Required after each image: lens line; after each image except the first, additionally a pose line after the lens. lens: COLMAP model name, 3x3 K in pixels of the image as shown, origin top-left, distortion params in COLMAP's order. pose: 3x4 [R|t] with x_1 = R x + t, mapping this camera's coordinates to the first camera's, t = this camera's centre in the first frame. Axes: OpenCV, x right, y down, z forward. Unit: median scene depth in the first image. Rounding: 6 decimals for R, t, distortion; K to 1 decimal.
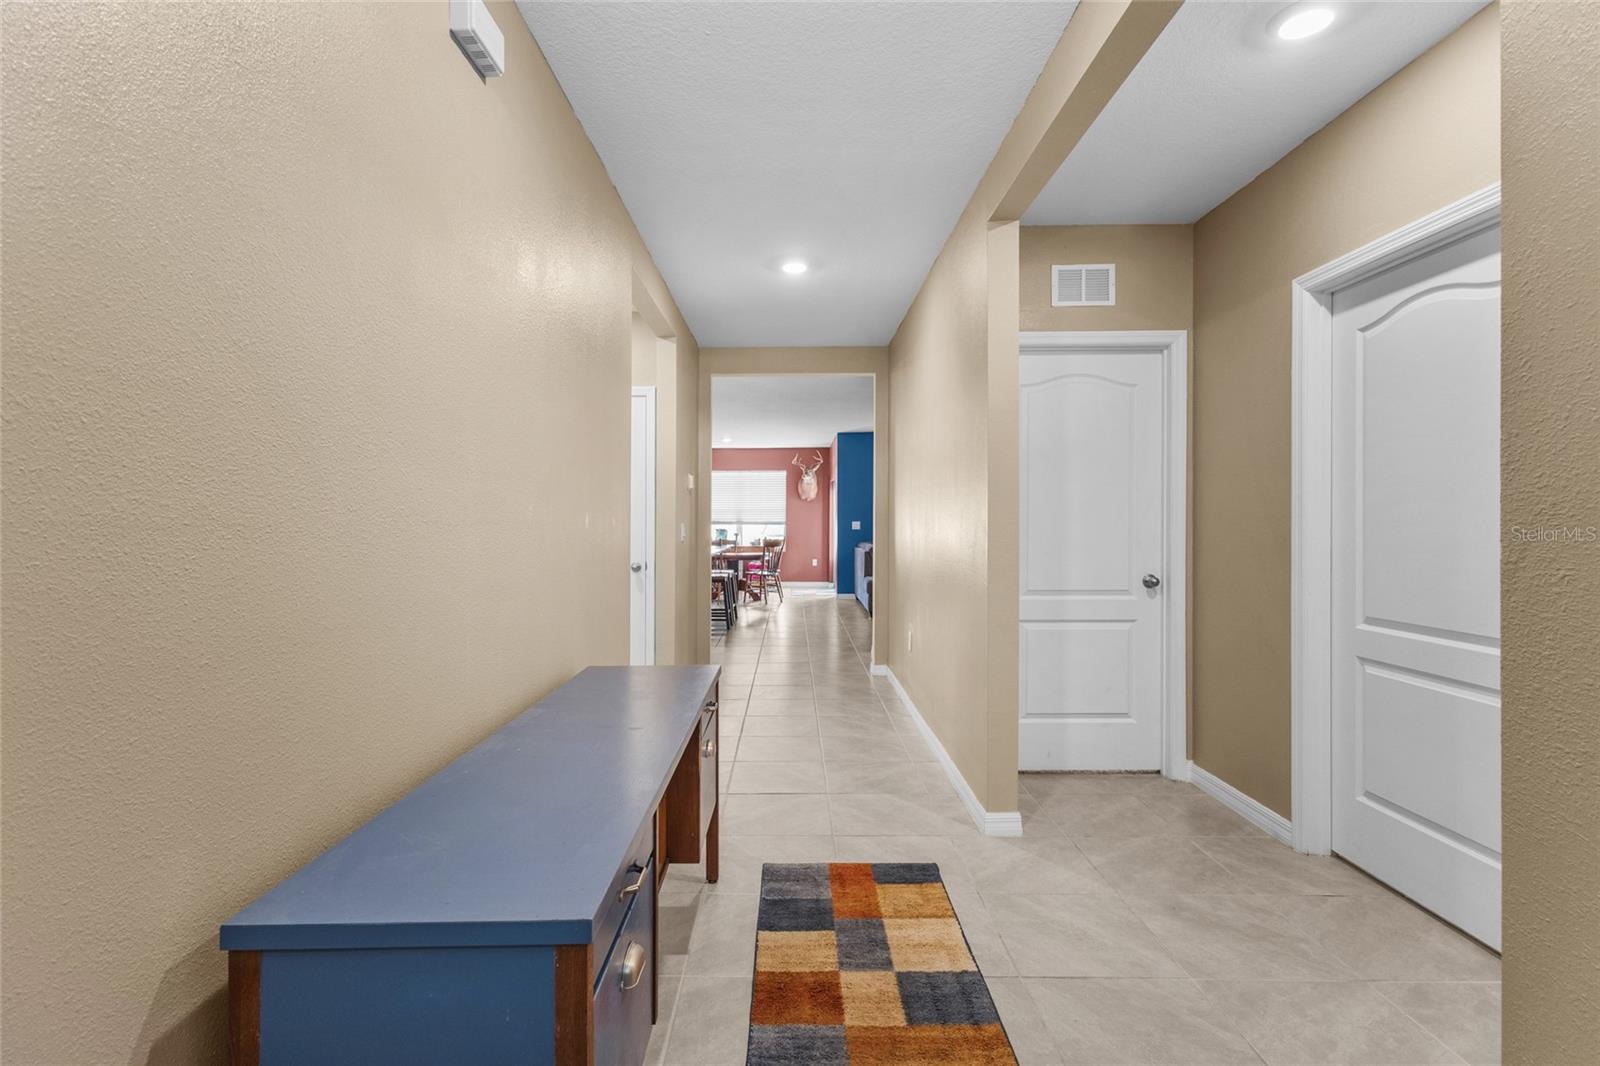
lens RADIAL K [[745.3, 0, 791.5], [0, 745.3, 532.7], [0, 0, 1]] dist [0.004696, 0.000625]
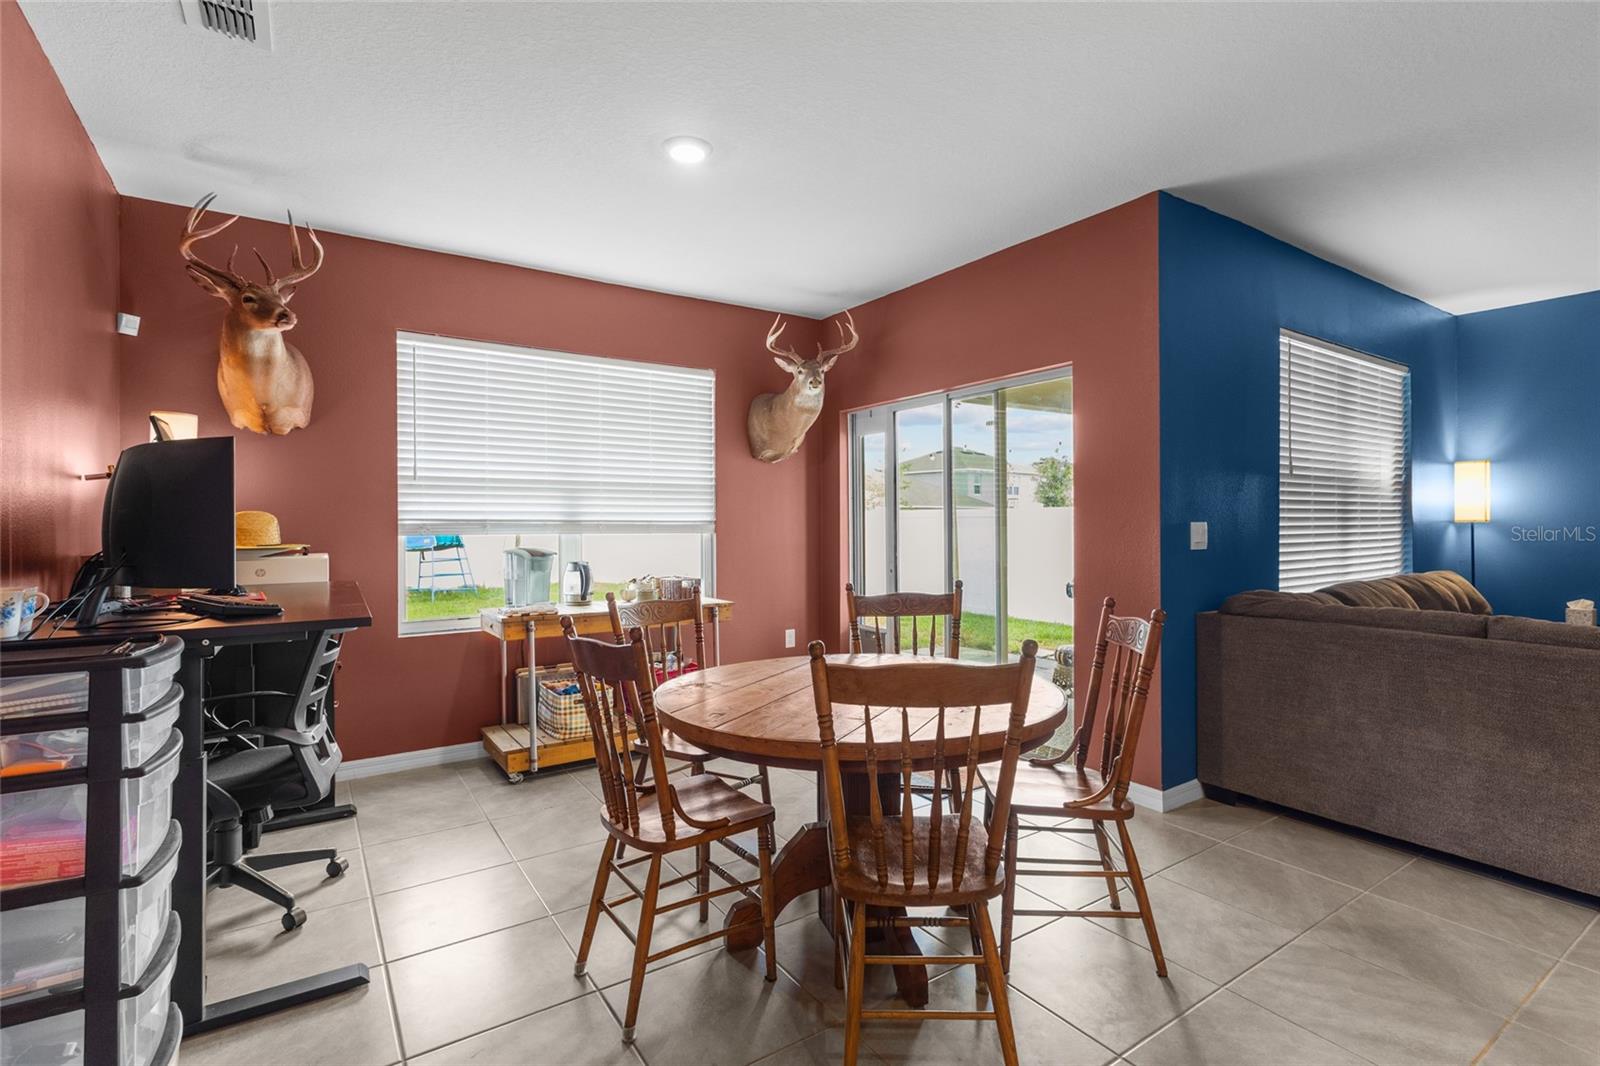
lens RADIAL K [[745.3, 0, 792.1], [0, 745.3, 526.9], [0, 0, 1]] dist [0.004696, 0.000625]
pose [[0.833683, -0.006454, 0.552205, -0.169259], [0.012386, 0.999899, -0.007014, -0.011119], [-0.552104, 0.012687, 0.833679, 0.732602]]
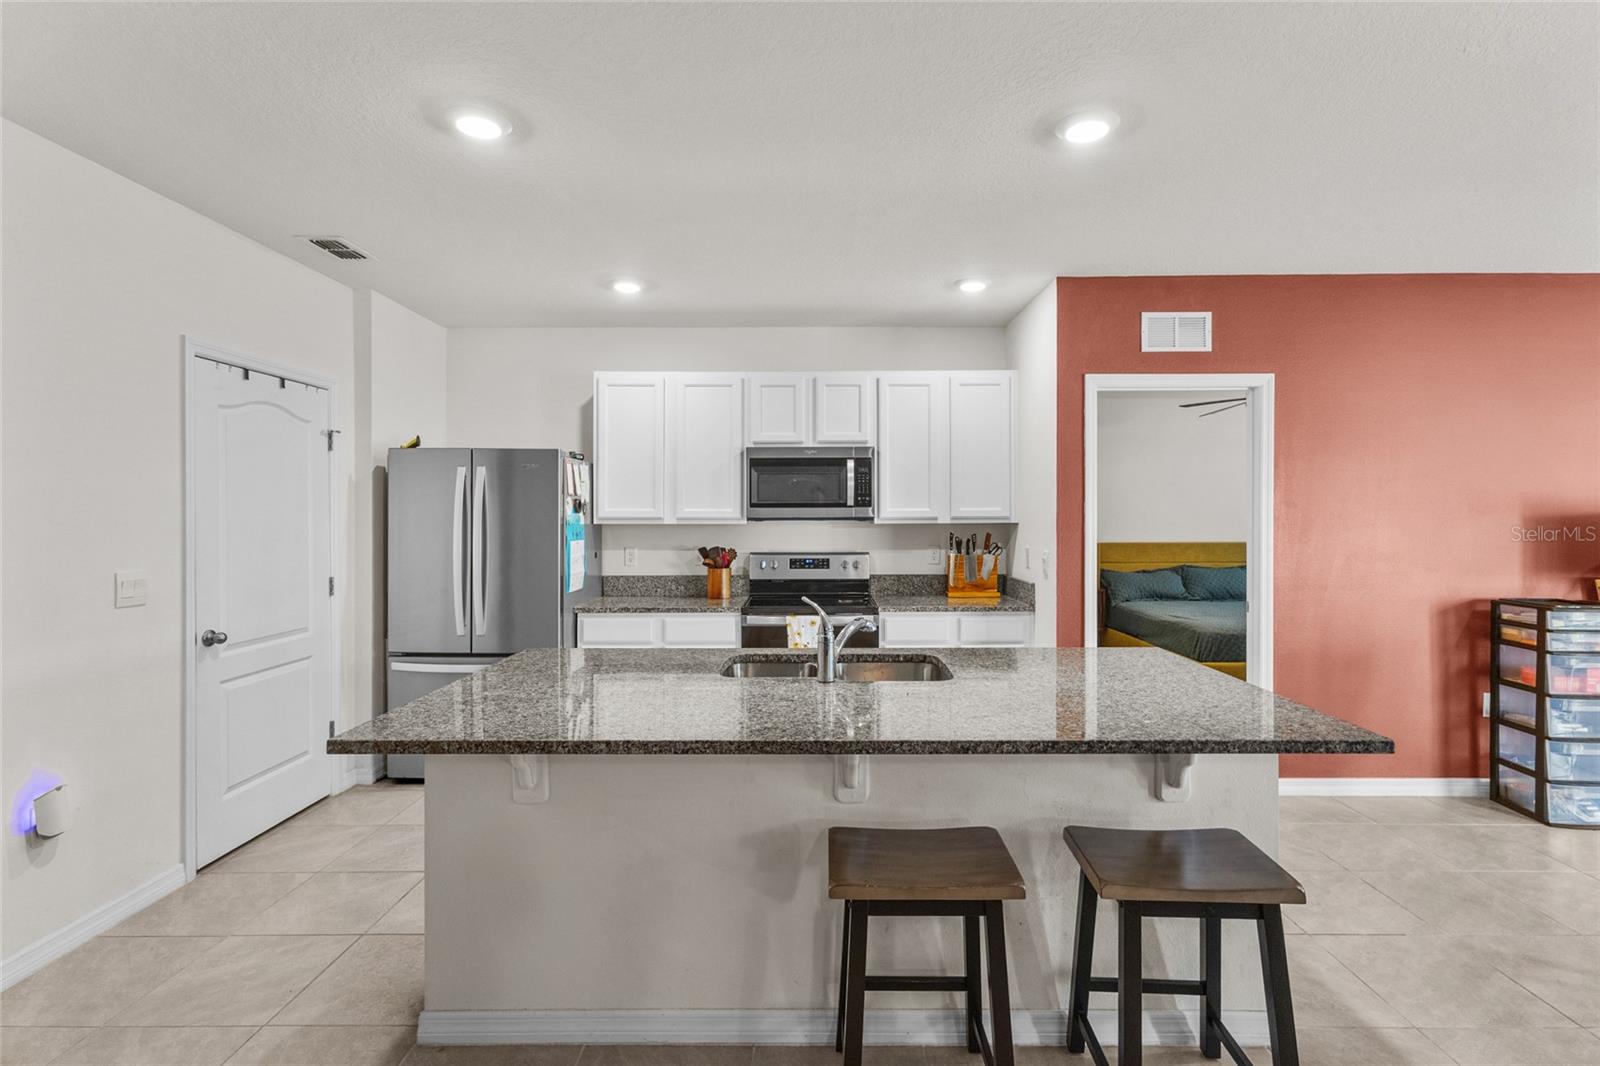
lens RADIAL K [[745.3, 0, 810.9], [0, 745.3, 522.9], [0, 0, 1]] dist [0.004696, 0.000625]
pose [[-0.002578, 0.007498, -0.999969, 0.060885], [-0.013338, 0.999883, 0.007531, -0.022168], [0.999908, 0.013357, -0.002477, 0.618901]]
